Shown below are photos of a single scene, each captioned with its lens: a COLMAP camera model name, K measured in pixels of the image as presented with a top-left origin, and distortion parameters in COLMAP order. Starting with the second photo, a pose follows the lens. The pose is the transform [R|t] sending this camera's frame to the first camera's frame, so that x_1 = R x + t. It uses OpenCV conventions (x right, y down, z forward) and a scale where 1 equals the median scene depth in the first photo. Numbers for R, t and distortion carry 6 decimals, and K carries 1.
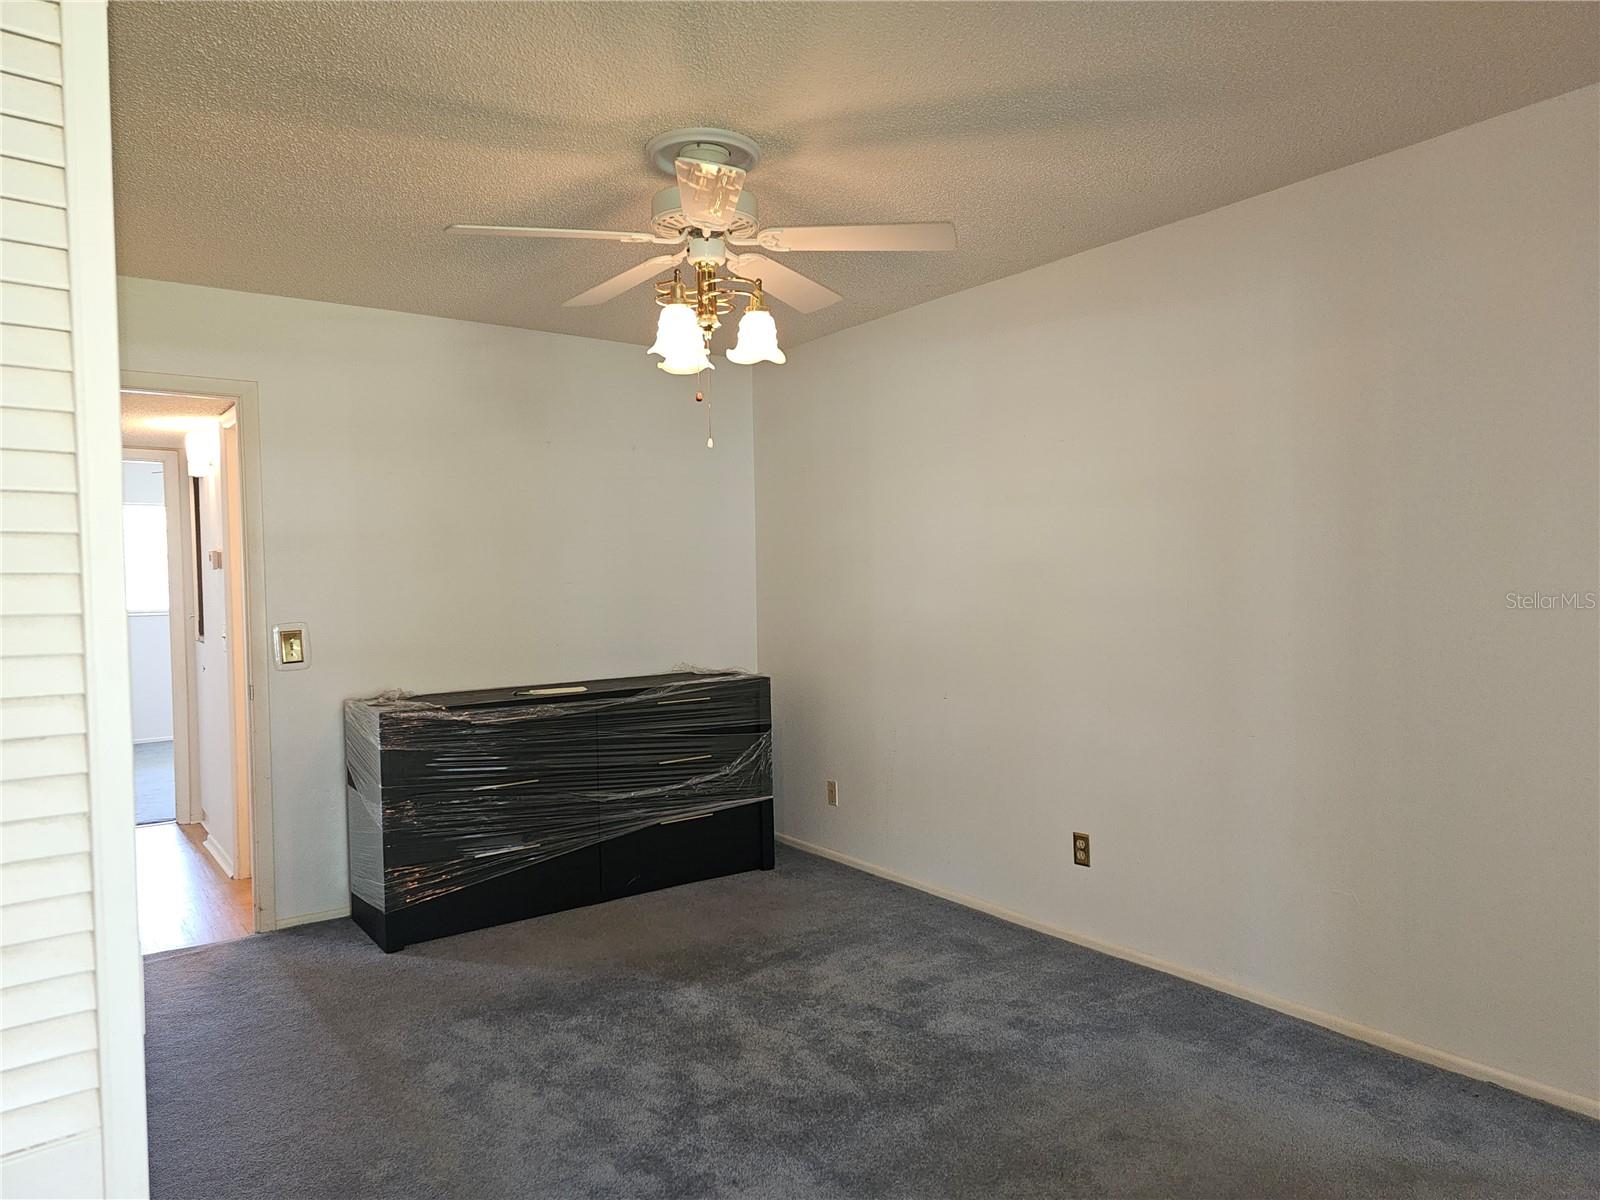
lens RADIAL K [[1061.8, 0, 799.2], [0, 1061.8, 606.4], [0, 0, 1]] dist [0.091487, -0.083272]
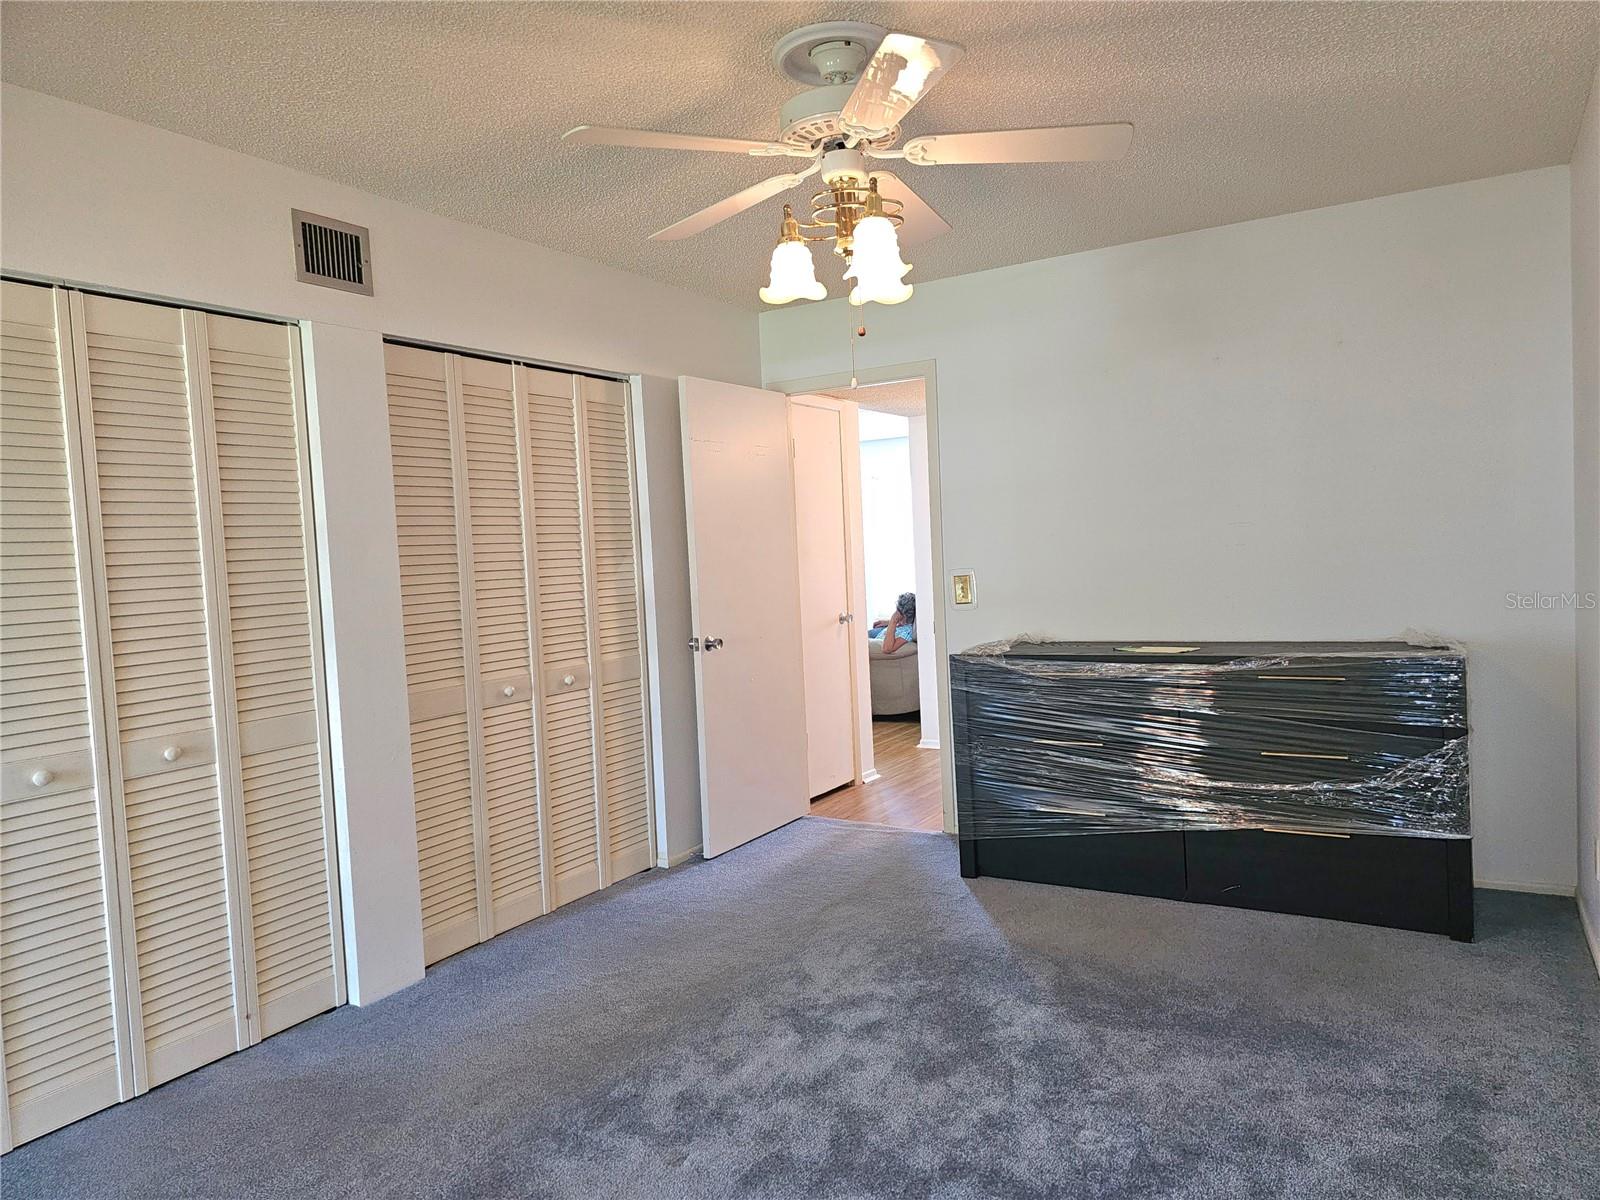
lens RADIAL K [[1061.8, 0, 799.2], [0, 1061.8, 606.4], [0, 0, 1]] dist [0.091487, -0.083272]
pose [[0.390491, 0.047750, -0.919367, 0.502191], [0.021825, 0.997893, 0.061098, -0.017303], [0.920348, -0.043924, 0.388626, 0.422864]]
